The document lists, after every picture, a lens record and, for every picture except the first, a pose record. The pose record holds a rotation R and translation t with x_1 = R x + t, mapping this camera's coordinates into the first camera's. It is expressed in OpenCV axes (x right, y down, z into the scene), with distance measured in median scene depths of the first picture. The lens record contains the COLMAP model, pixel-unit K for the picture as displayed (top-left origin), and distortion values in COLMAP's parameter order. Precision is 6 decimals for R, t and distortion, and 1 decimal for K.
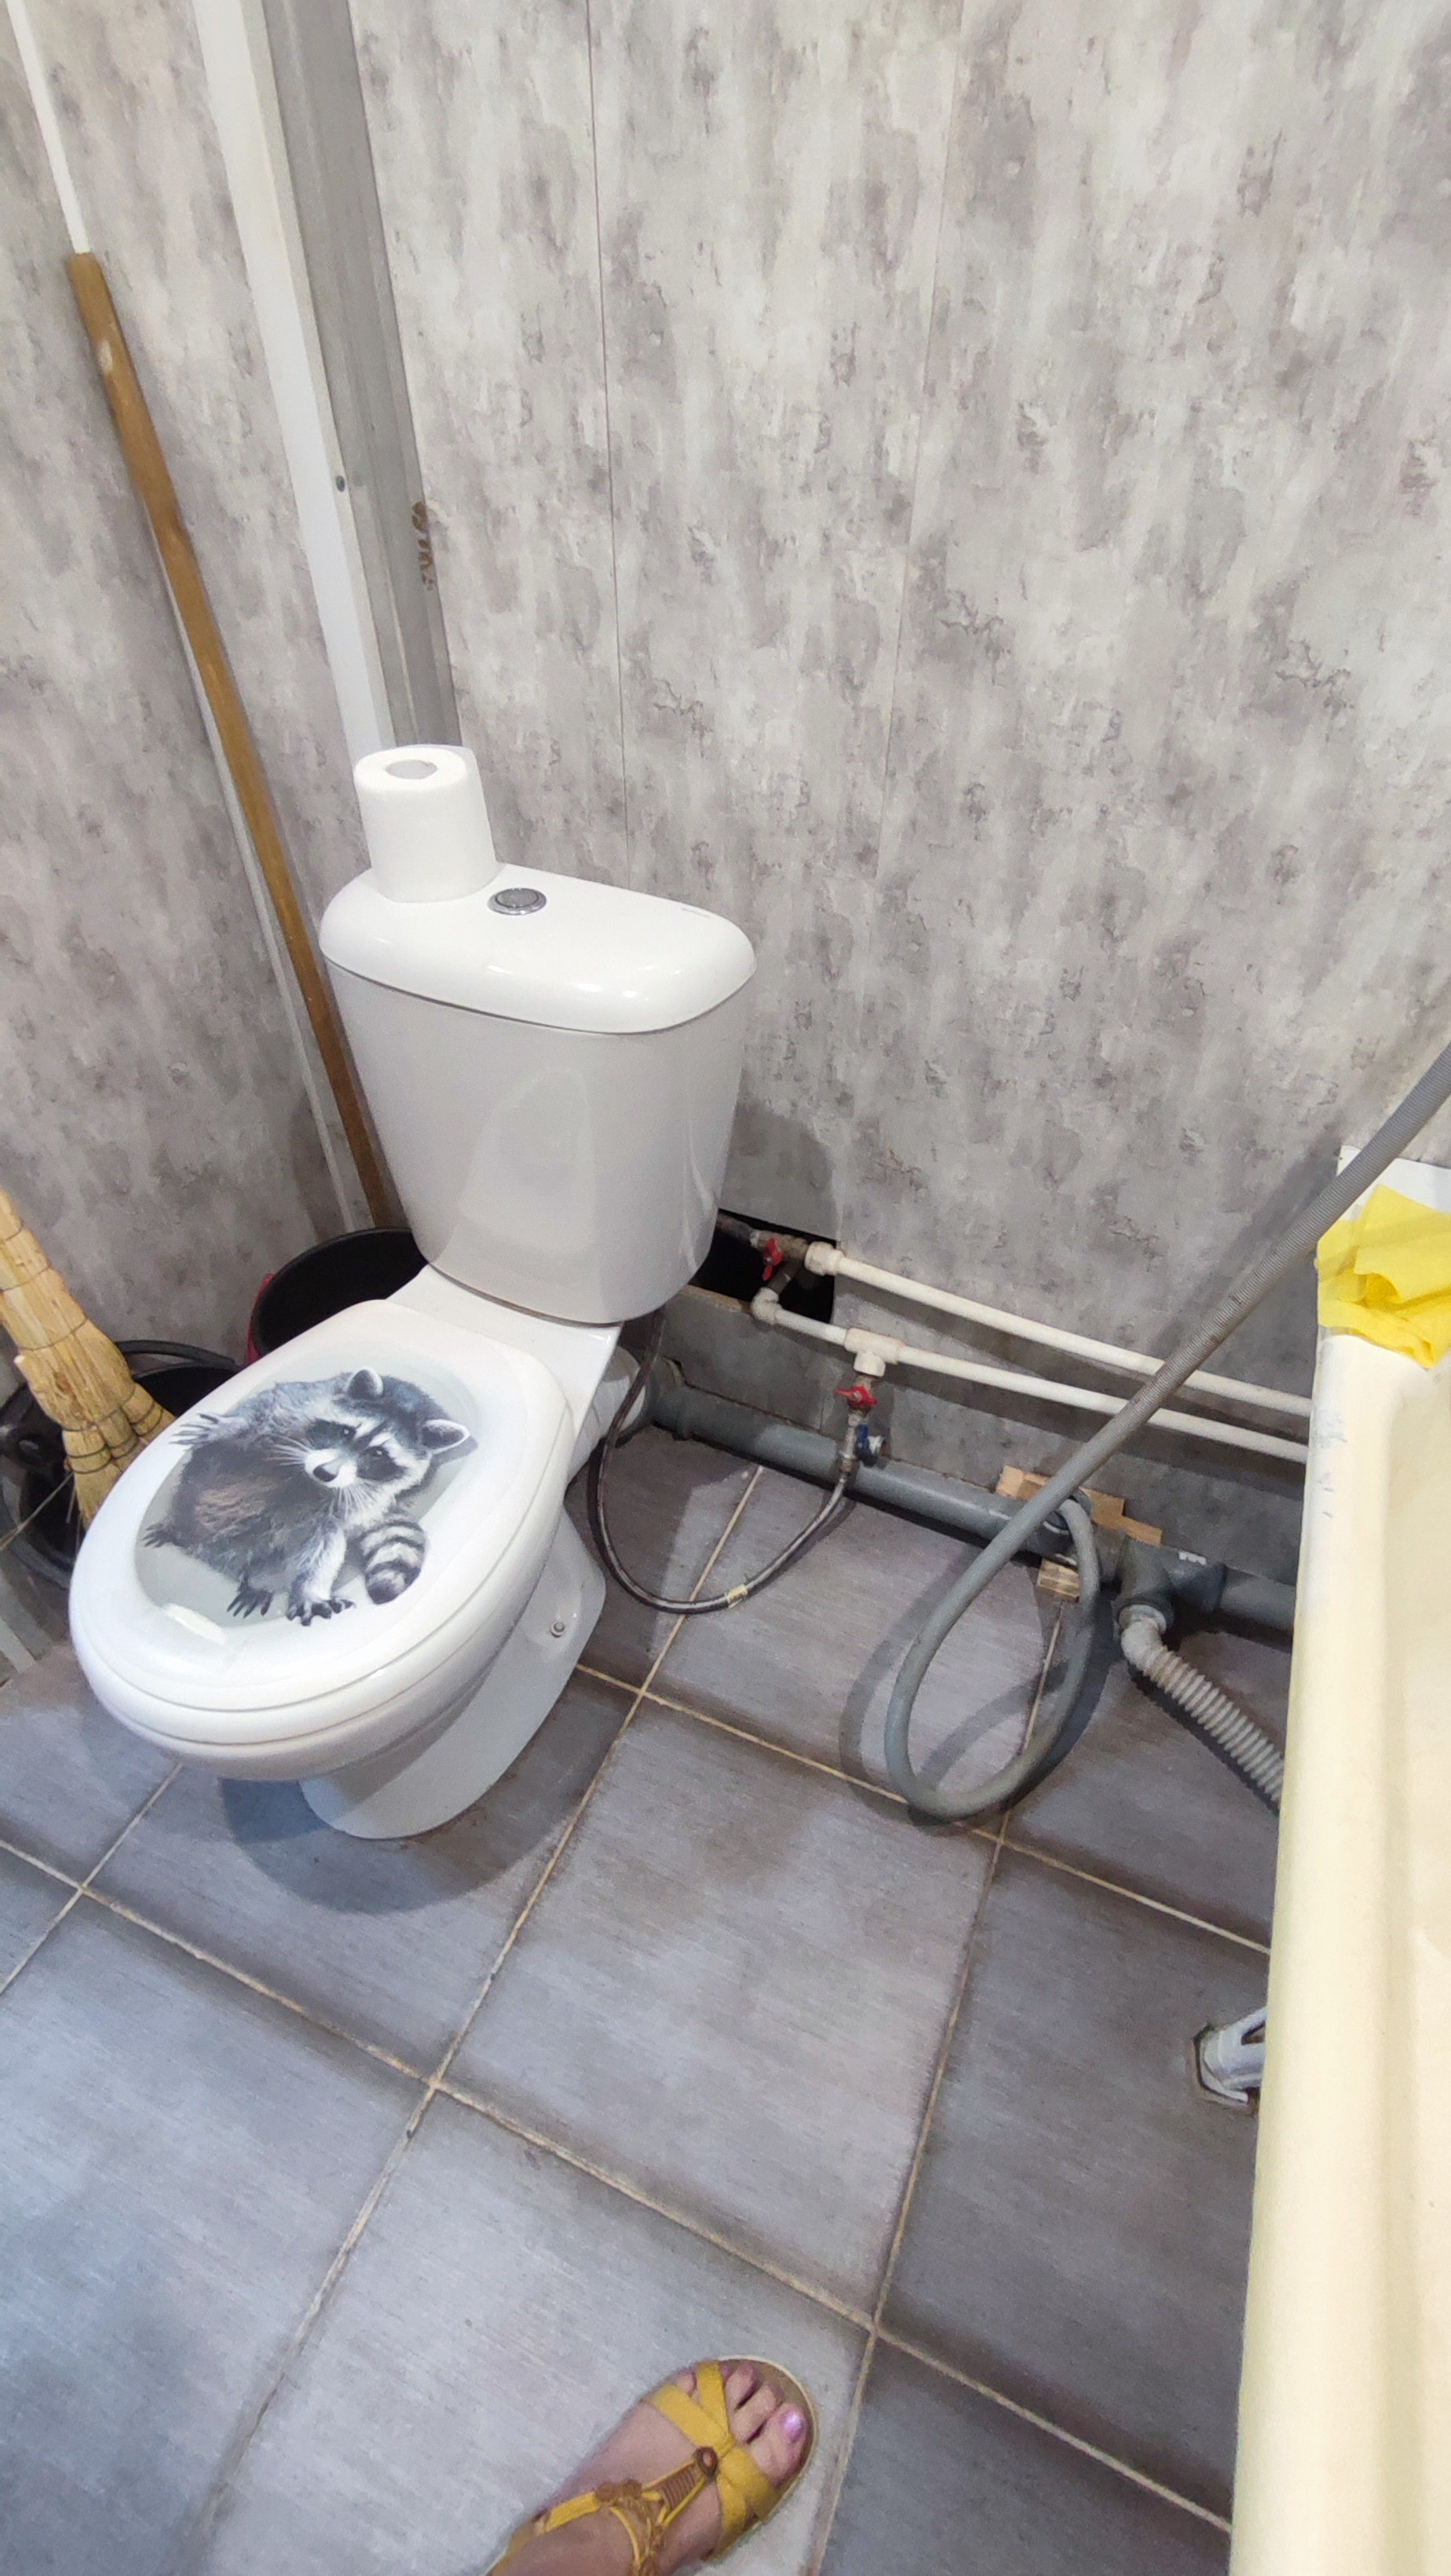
lens RADIAL K [[1166.3, 0, 740.7], [0, 1166.3, 1293.8], [0, 0, 1]] dist [-0.020263, 0.013828]
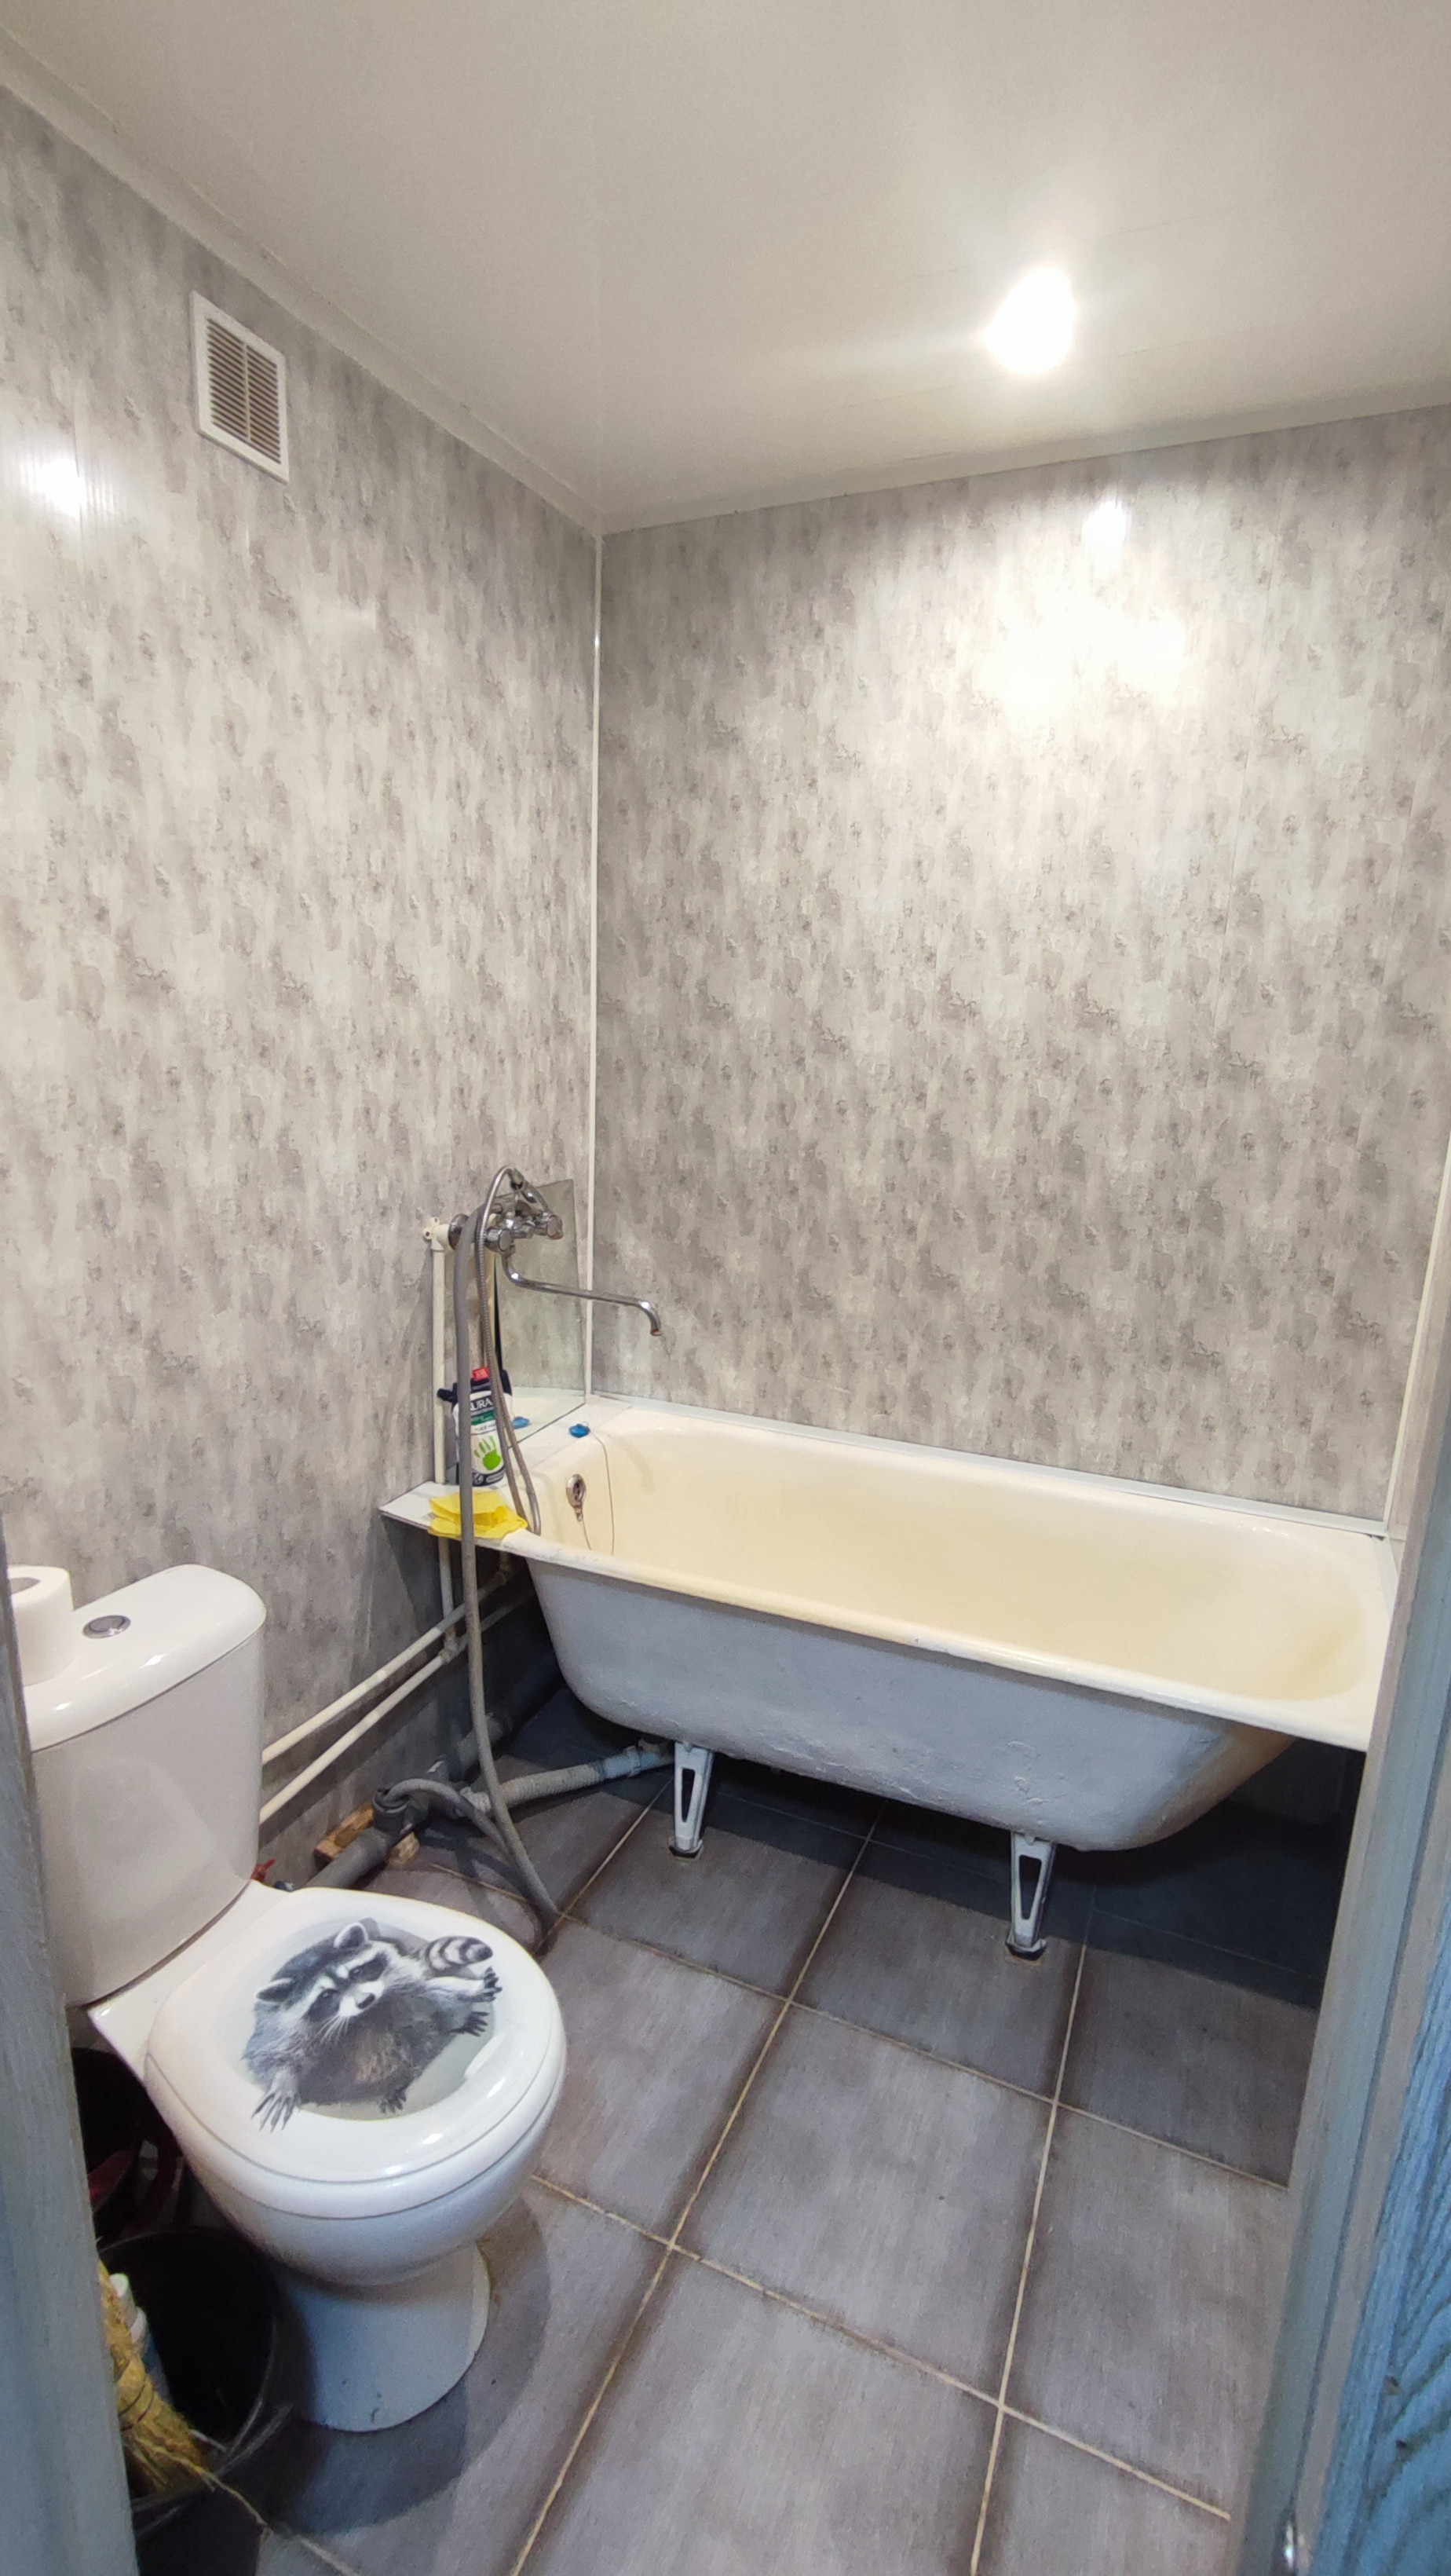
lens RADIAL K [[1166.3, 0, 740.7], [0, 1166.3, 1293.8], [0, 0, 1]] dist [-0.020263, 0.013828]
pose [[0.000706, -0.248655, 0.968592, -1.421986], [0.655708, 0.731416, 0.187290, -0.392477], [-0.755015, 0.634981, 0.163561, -0.026195]]
